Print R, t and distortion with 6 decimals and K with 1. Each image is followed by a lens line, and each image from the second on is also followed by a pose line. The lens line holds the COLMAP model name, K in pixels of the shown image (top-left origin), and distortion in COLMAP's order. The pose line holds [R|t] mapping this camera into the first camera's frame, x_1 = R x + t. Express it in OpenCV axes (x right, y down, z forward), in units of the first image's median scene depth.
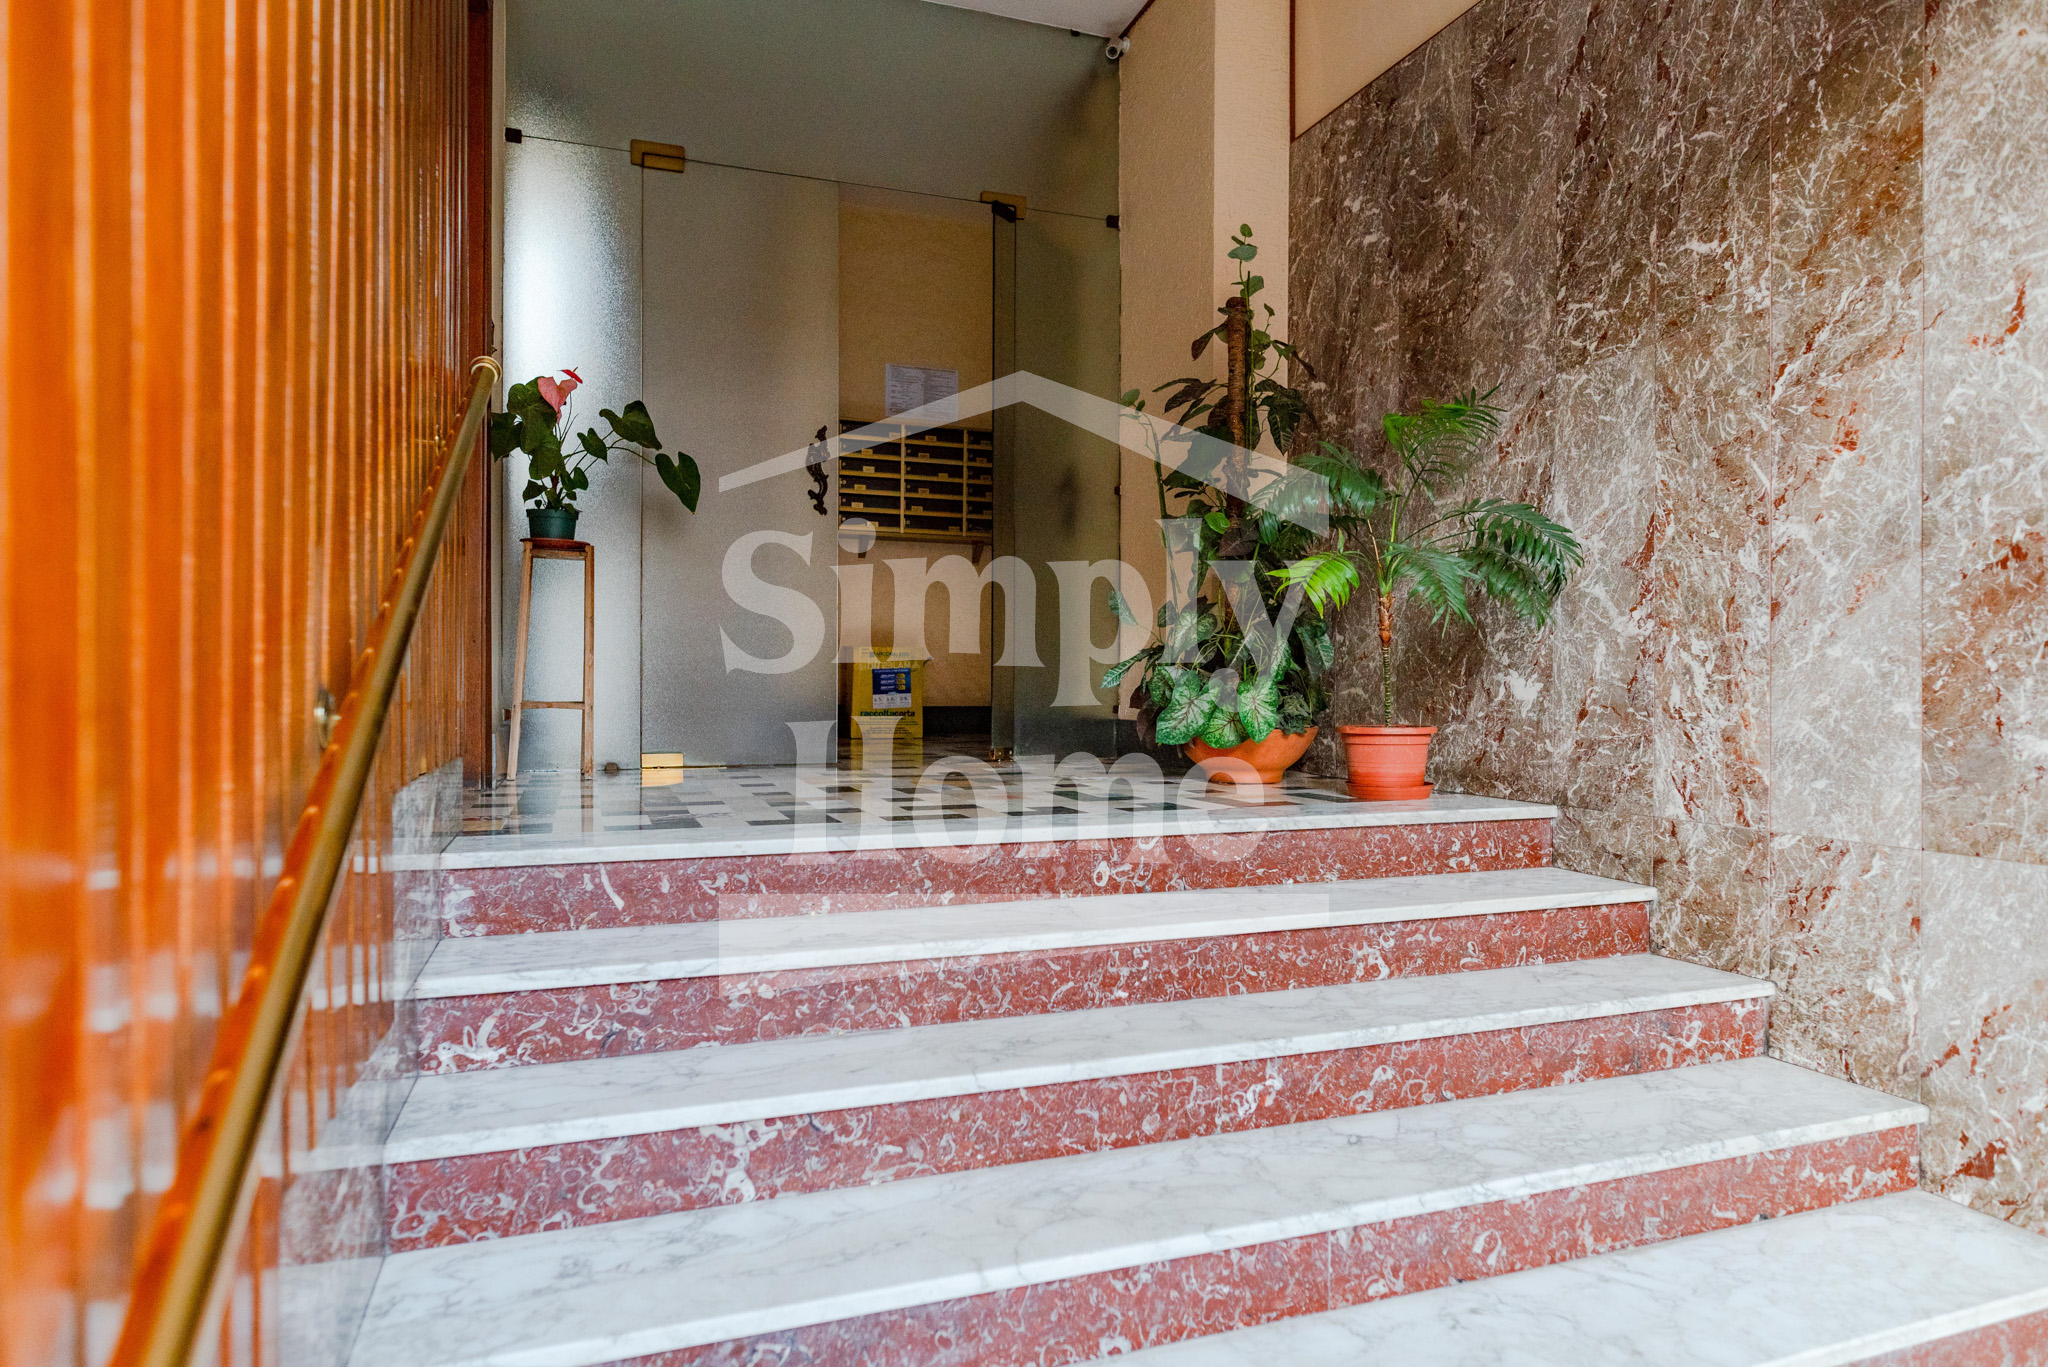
lens RADIAL K [[1228.1, 0, 1051.0], [0, 1228.1, 592.2], [0, 0, 1]] dist [0.001820, -0.001426]
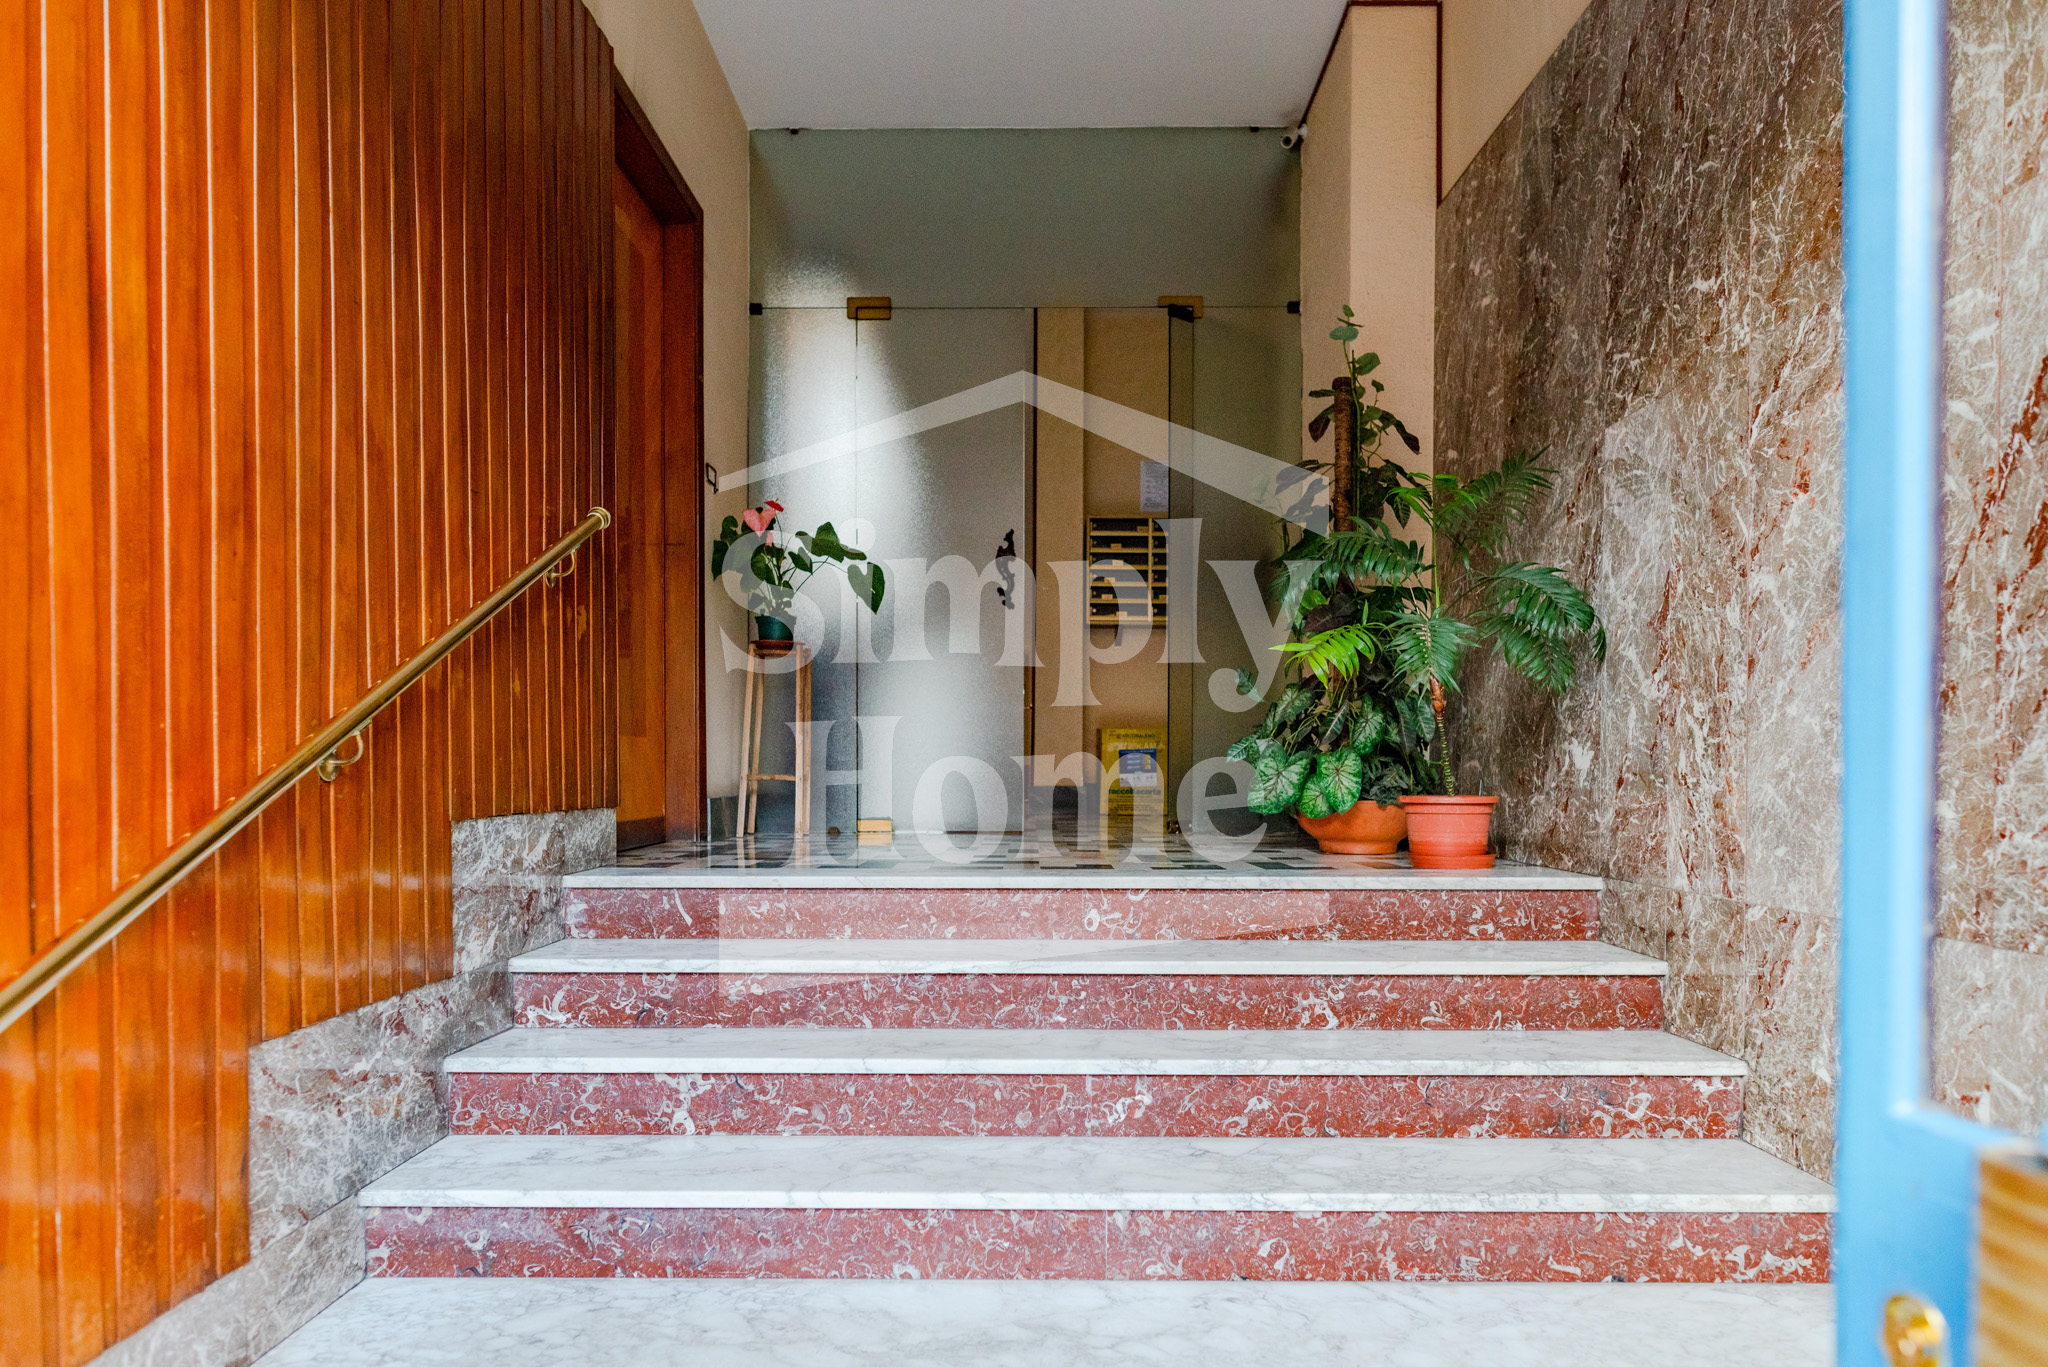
lens RADIAL K [[1237.6, 0, 1024.0], [0, 1237.6, 683.5], [0, 0, 1]] dist [0.001626, -0.000799]
pose [[0.932740, -0.026093, -0.359604, 0.432196], [0.026781, 0.999637, -0.003070, 0.015566], [0.359554, -0.006767, 0.933100, -0.087023]]
